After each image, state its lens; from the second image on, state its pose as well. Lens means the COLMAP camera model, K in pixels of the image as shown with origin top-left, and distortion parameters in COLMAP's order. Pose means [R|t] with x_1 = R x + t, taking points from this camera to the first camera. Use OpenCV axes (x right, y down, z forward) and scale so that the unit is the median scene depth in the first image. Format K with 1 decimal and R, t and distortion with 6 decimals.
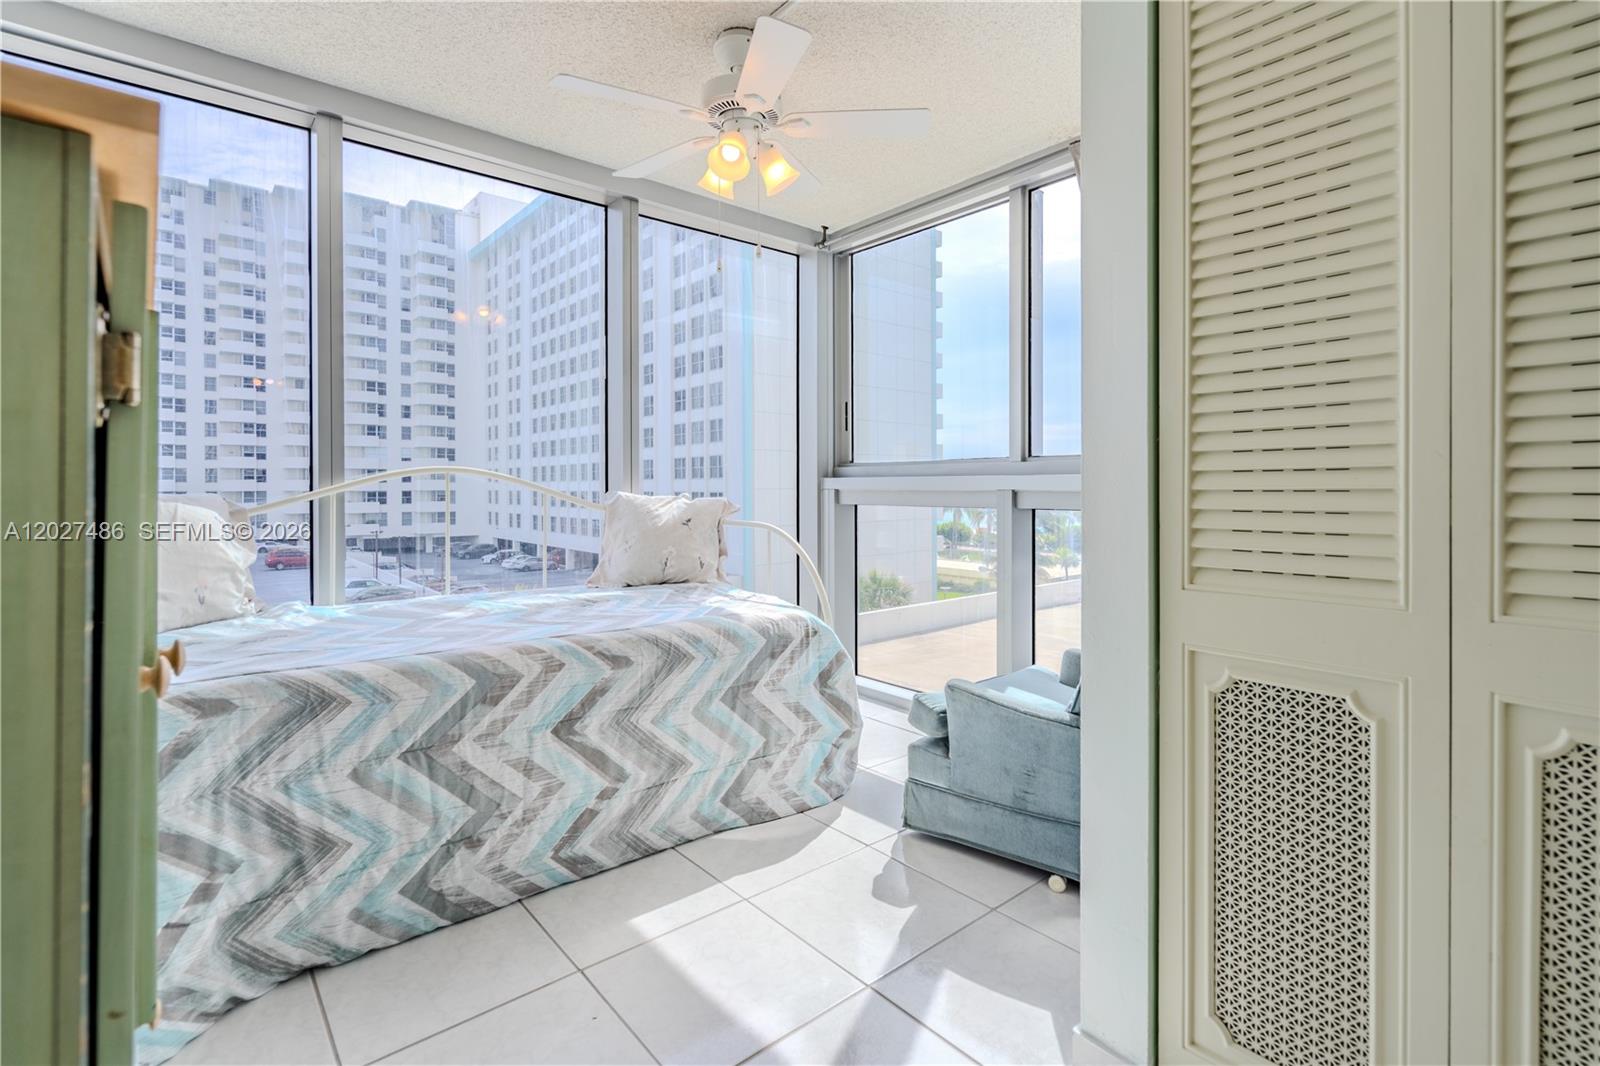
lens RADIAL K [[750.2, 0, 771.4], [0, 750.2, 488.7], [0, 0, 1]] dist [-0.001324, -0.001670]
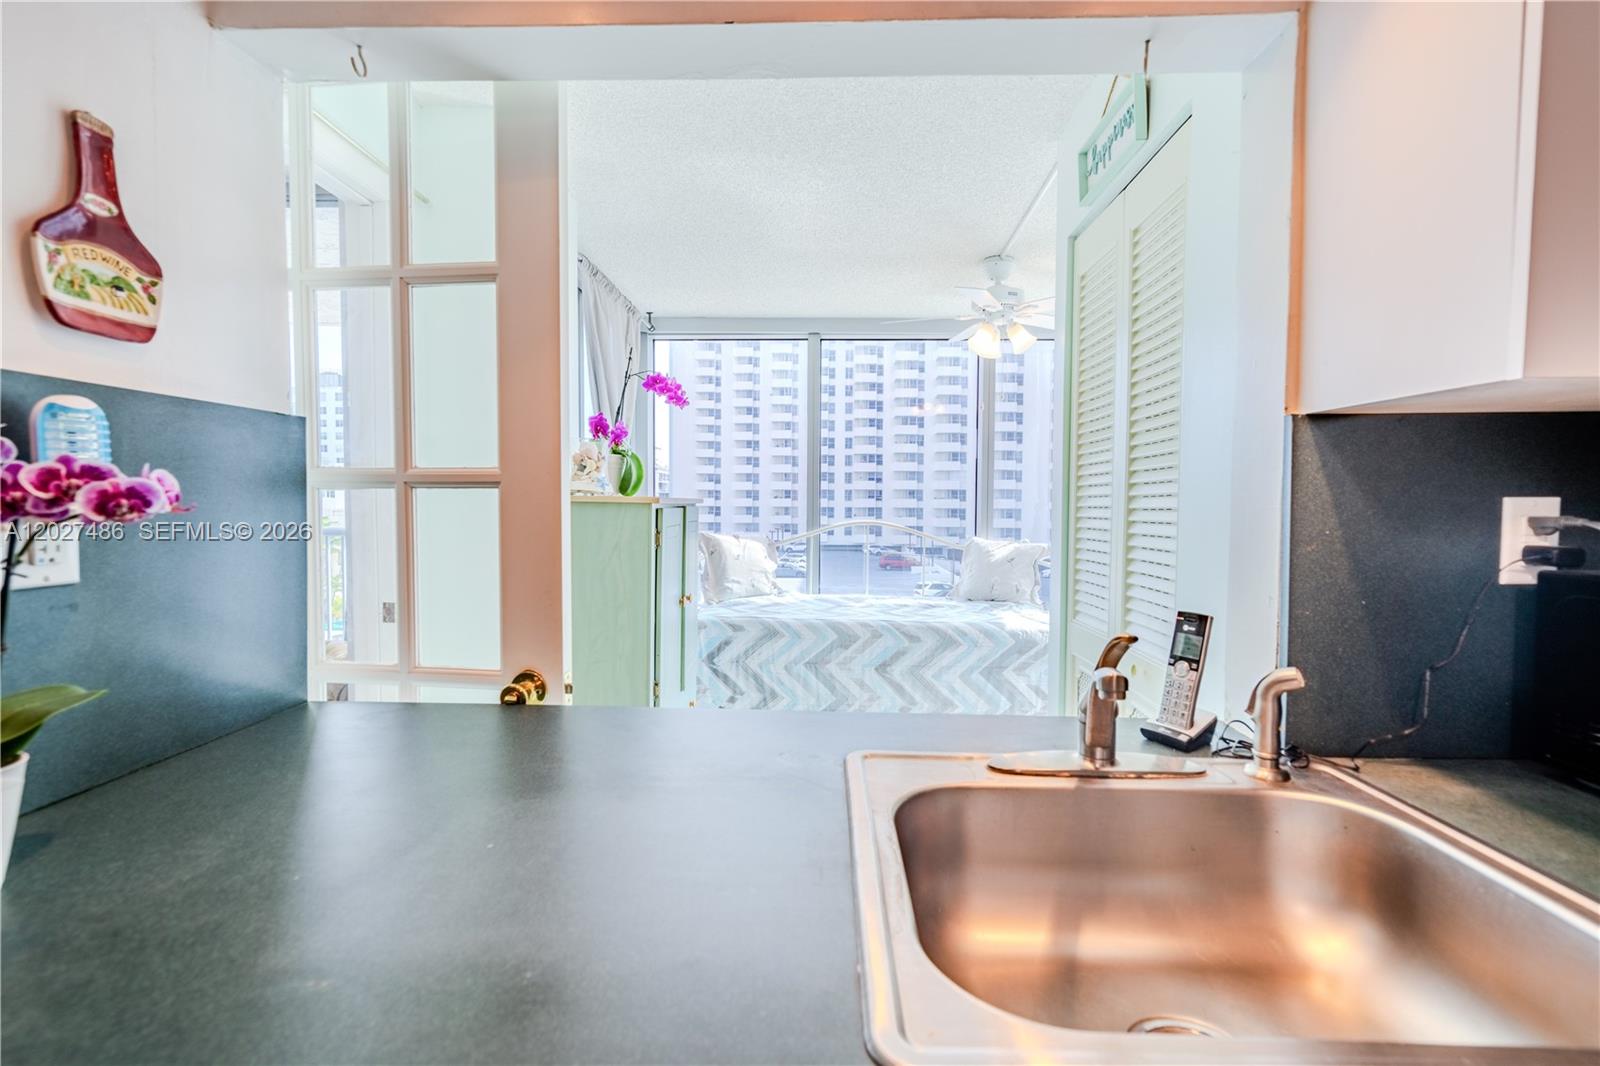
lens RADIAL K [[695.0, 0, 780.8], [0, 695.0, 538.2], [0, 0, 1]] dist [0.044372, 0.000079]
pose [[0.740095, 0.041156, -0.671242, 0.676208], [-0.010762, 0.998723, 0.049369, -0.091422], [0.672416, -0.029313, 0.739593, -0.450340]]
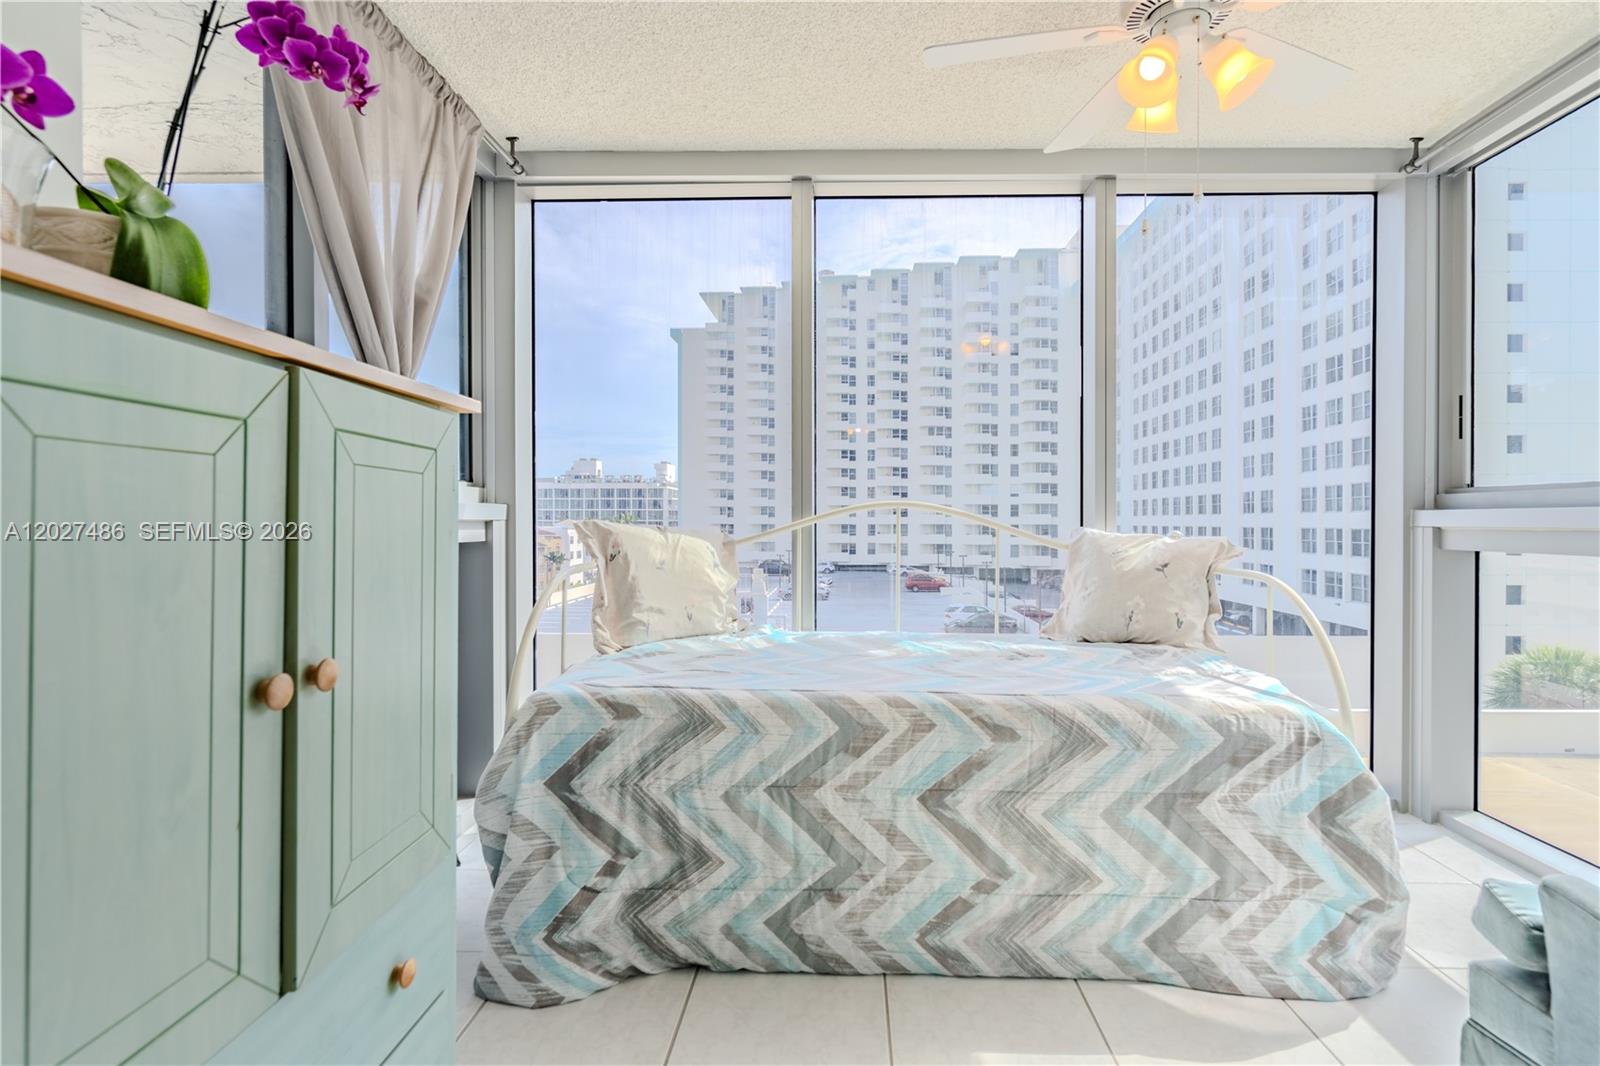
lens RADIAL K [[750.2, 0, 823.6], [0, 750.2, 529.7], [0, 0, 1]] dist [-0.001324, -0.001670]
pose [[0.761410, 0.009718, -0.648198, 0.183046], [-0.003048, 0.999930, 0.011411, -0.003979], [0.648263, -0.006713, 0.761387, 0.238924]]
